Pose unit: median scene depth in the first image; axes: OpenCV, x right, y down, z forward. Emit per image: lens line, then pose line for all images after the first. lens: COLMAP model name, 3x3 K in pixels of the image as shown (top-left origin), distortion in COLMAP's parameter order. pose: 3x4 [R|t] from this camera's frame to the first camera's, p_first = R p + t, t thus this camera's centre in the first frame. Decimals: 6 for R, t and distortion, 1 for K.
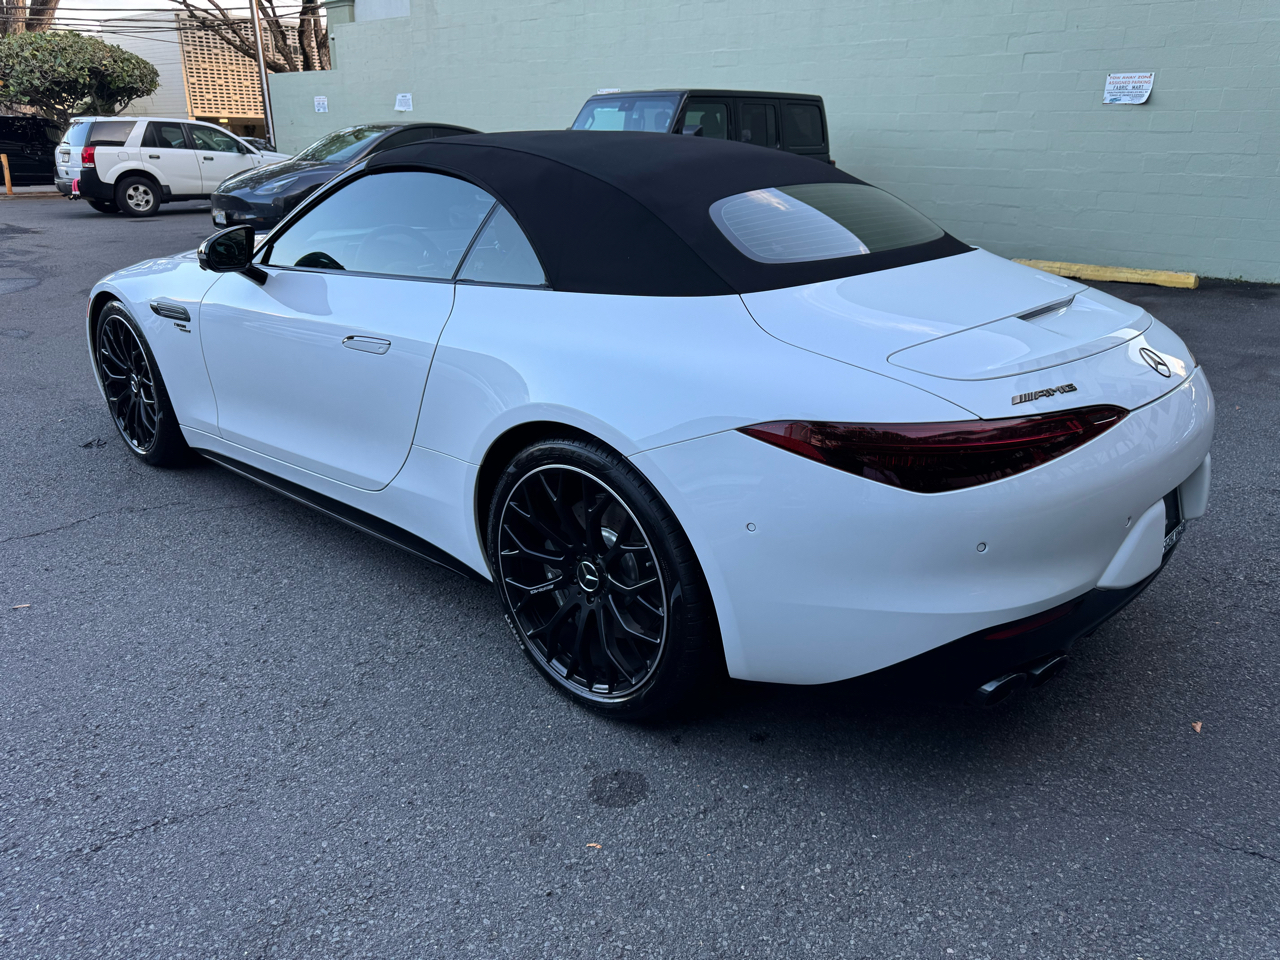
lens RADIAL K [[921.3, 0, 638.8], [0, 921.3, 476.7], [0, 0, 1]] dist [0.012757, -0.015037]
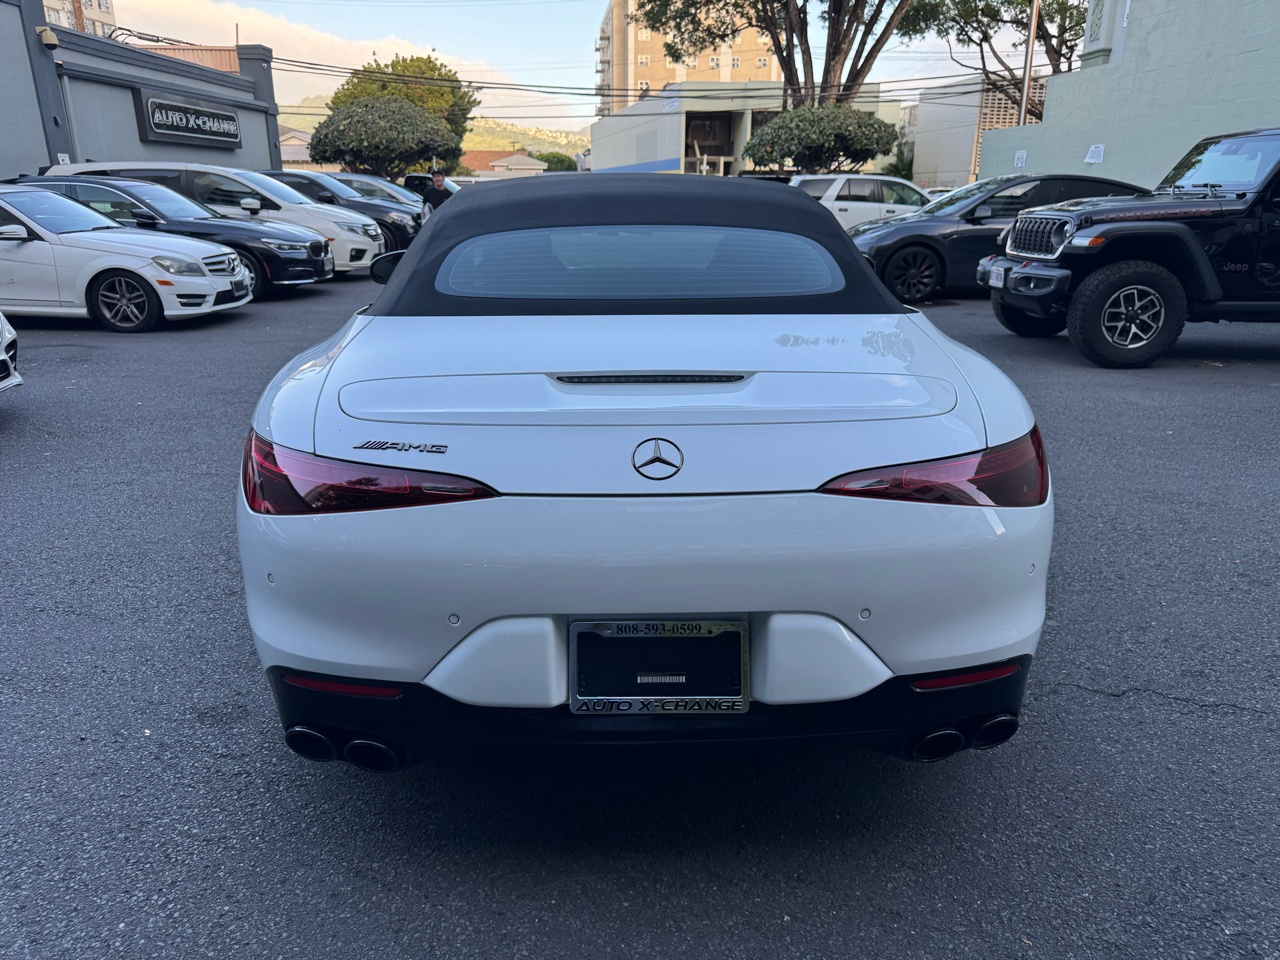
lens RADIAL K [[921.3, 0, 630.2], [0, 921.3, 485.6], [0, 0, 1]] dist [0.012757, -0.015037]
pose [[0.688889, 0.214729, -0.692331, 0.565063], [-0.246815, 0.967529, 0.054495, -0.072700], [0.681553, 0.133336, 0.719519, 0.234972]]
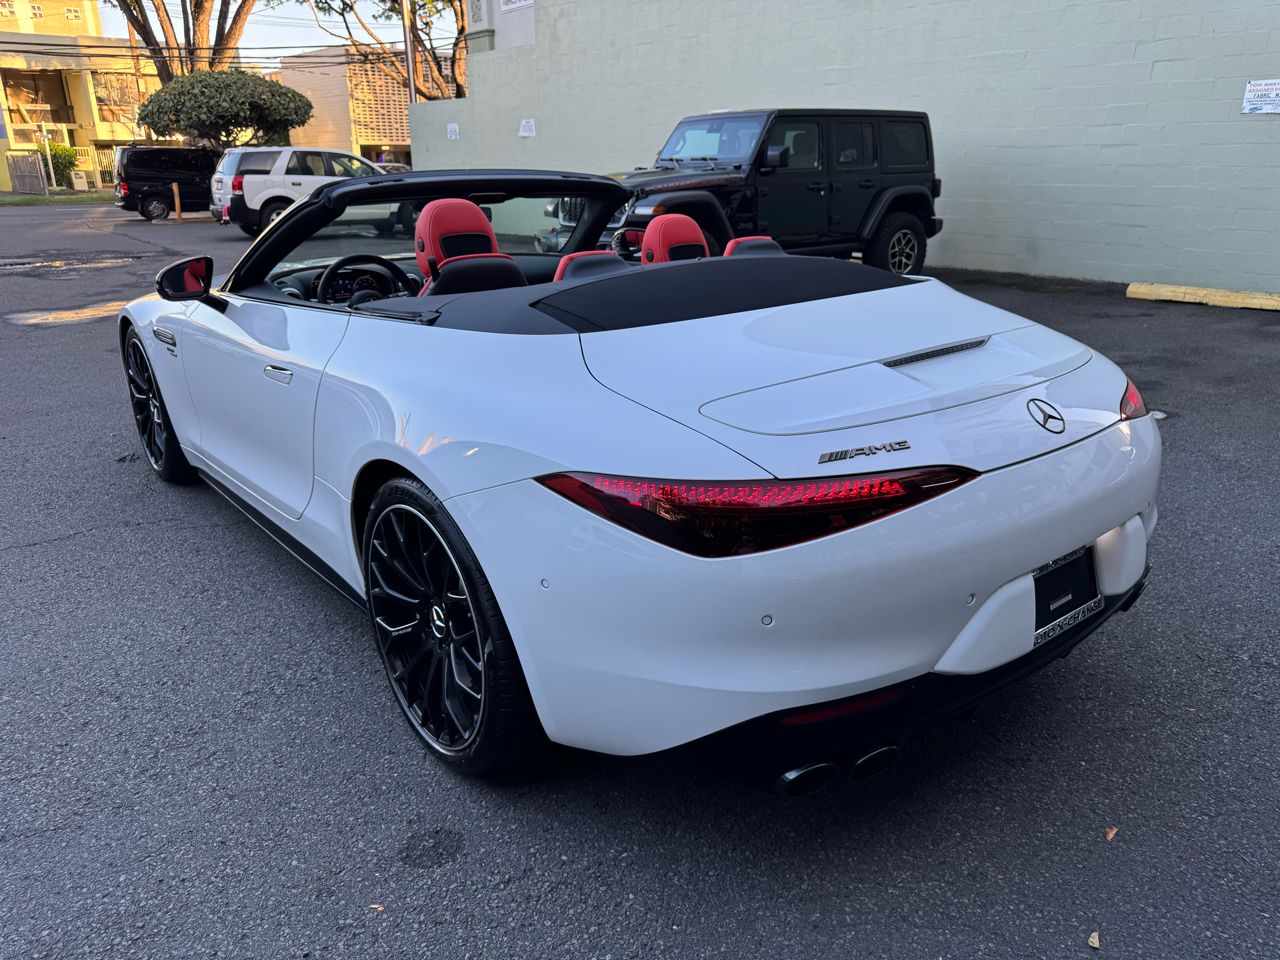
lens RADIAL K [[921.3, 0, 644.7], [0, 921.3, 484.3], [0, 0, 1]] dist [0.012757, -0.015037]
pose [[0.988295, 0.035221, -0.148436, 0.166559], [-0.036998, 0.999273, -0.009221, -0.019339], [0.148003, 0.014604, 0.988879, 0.040466]]
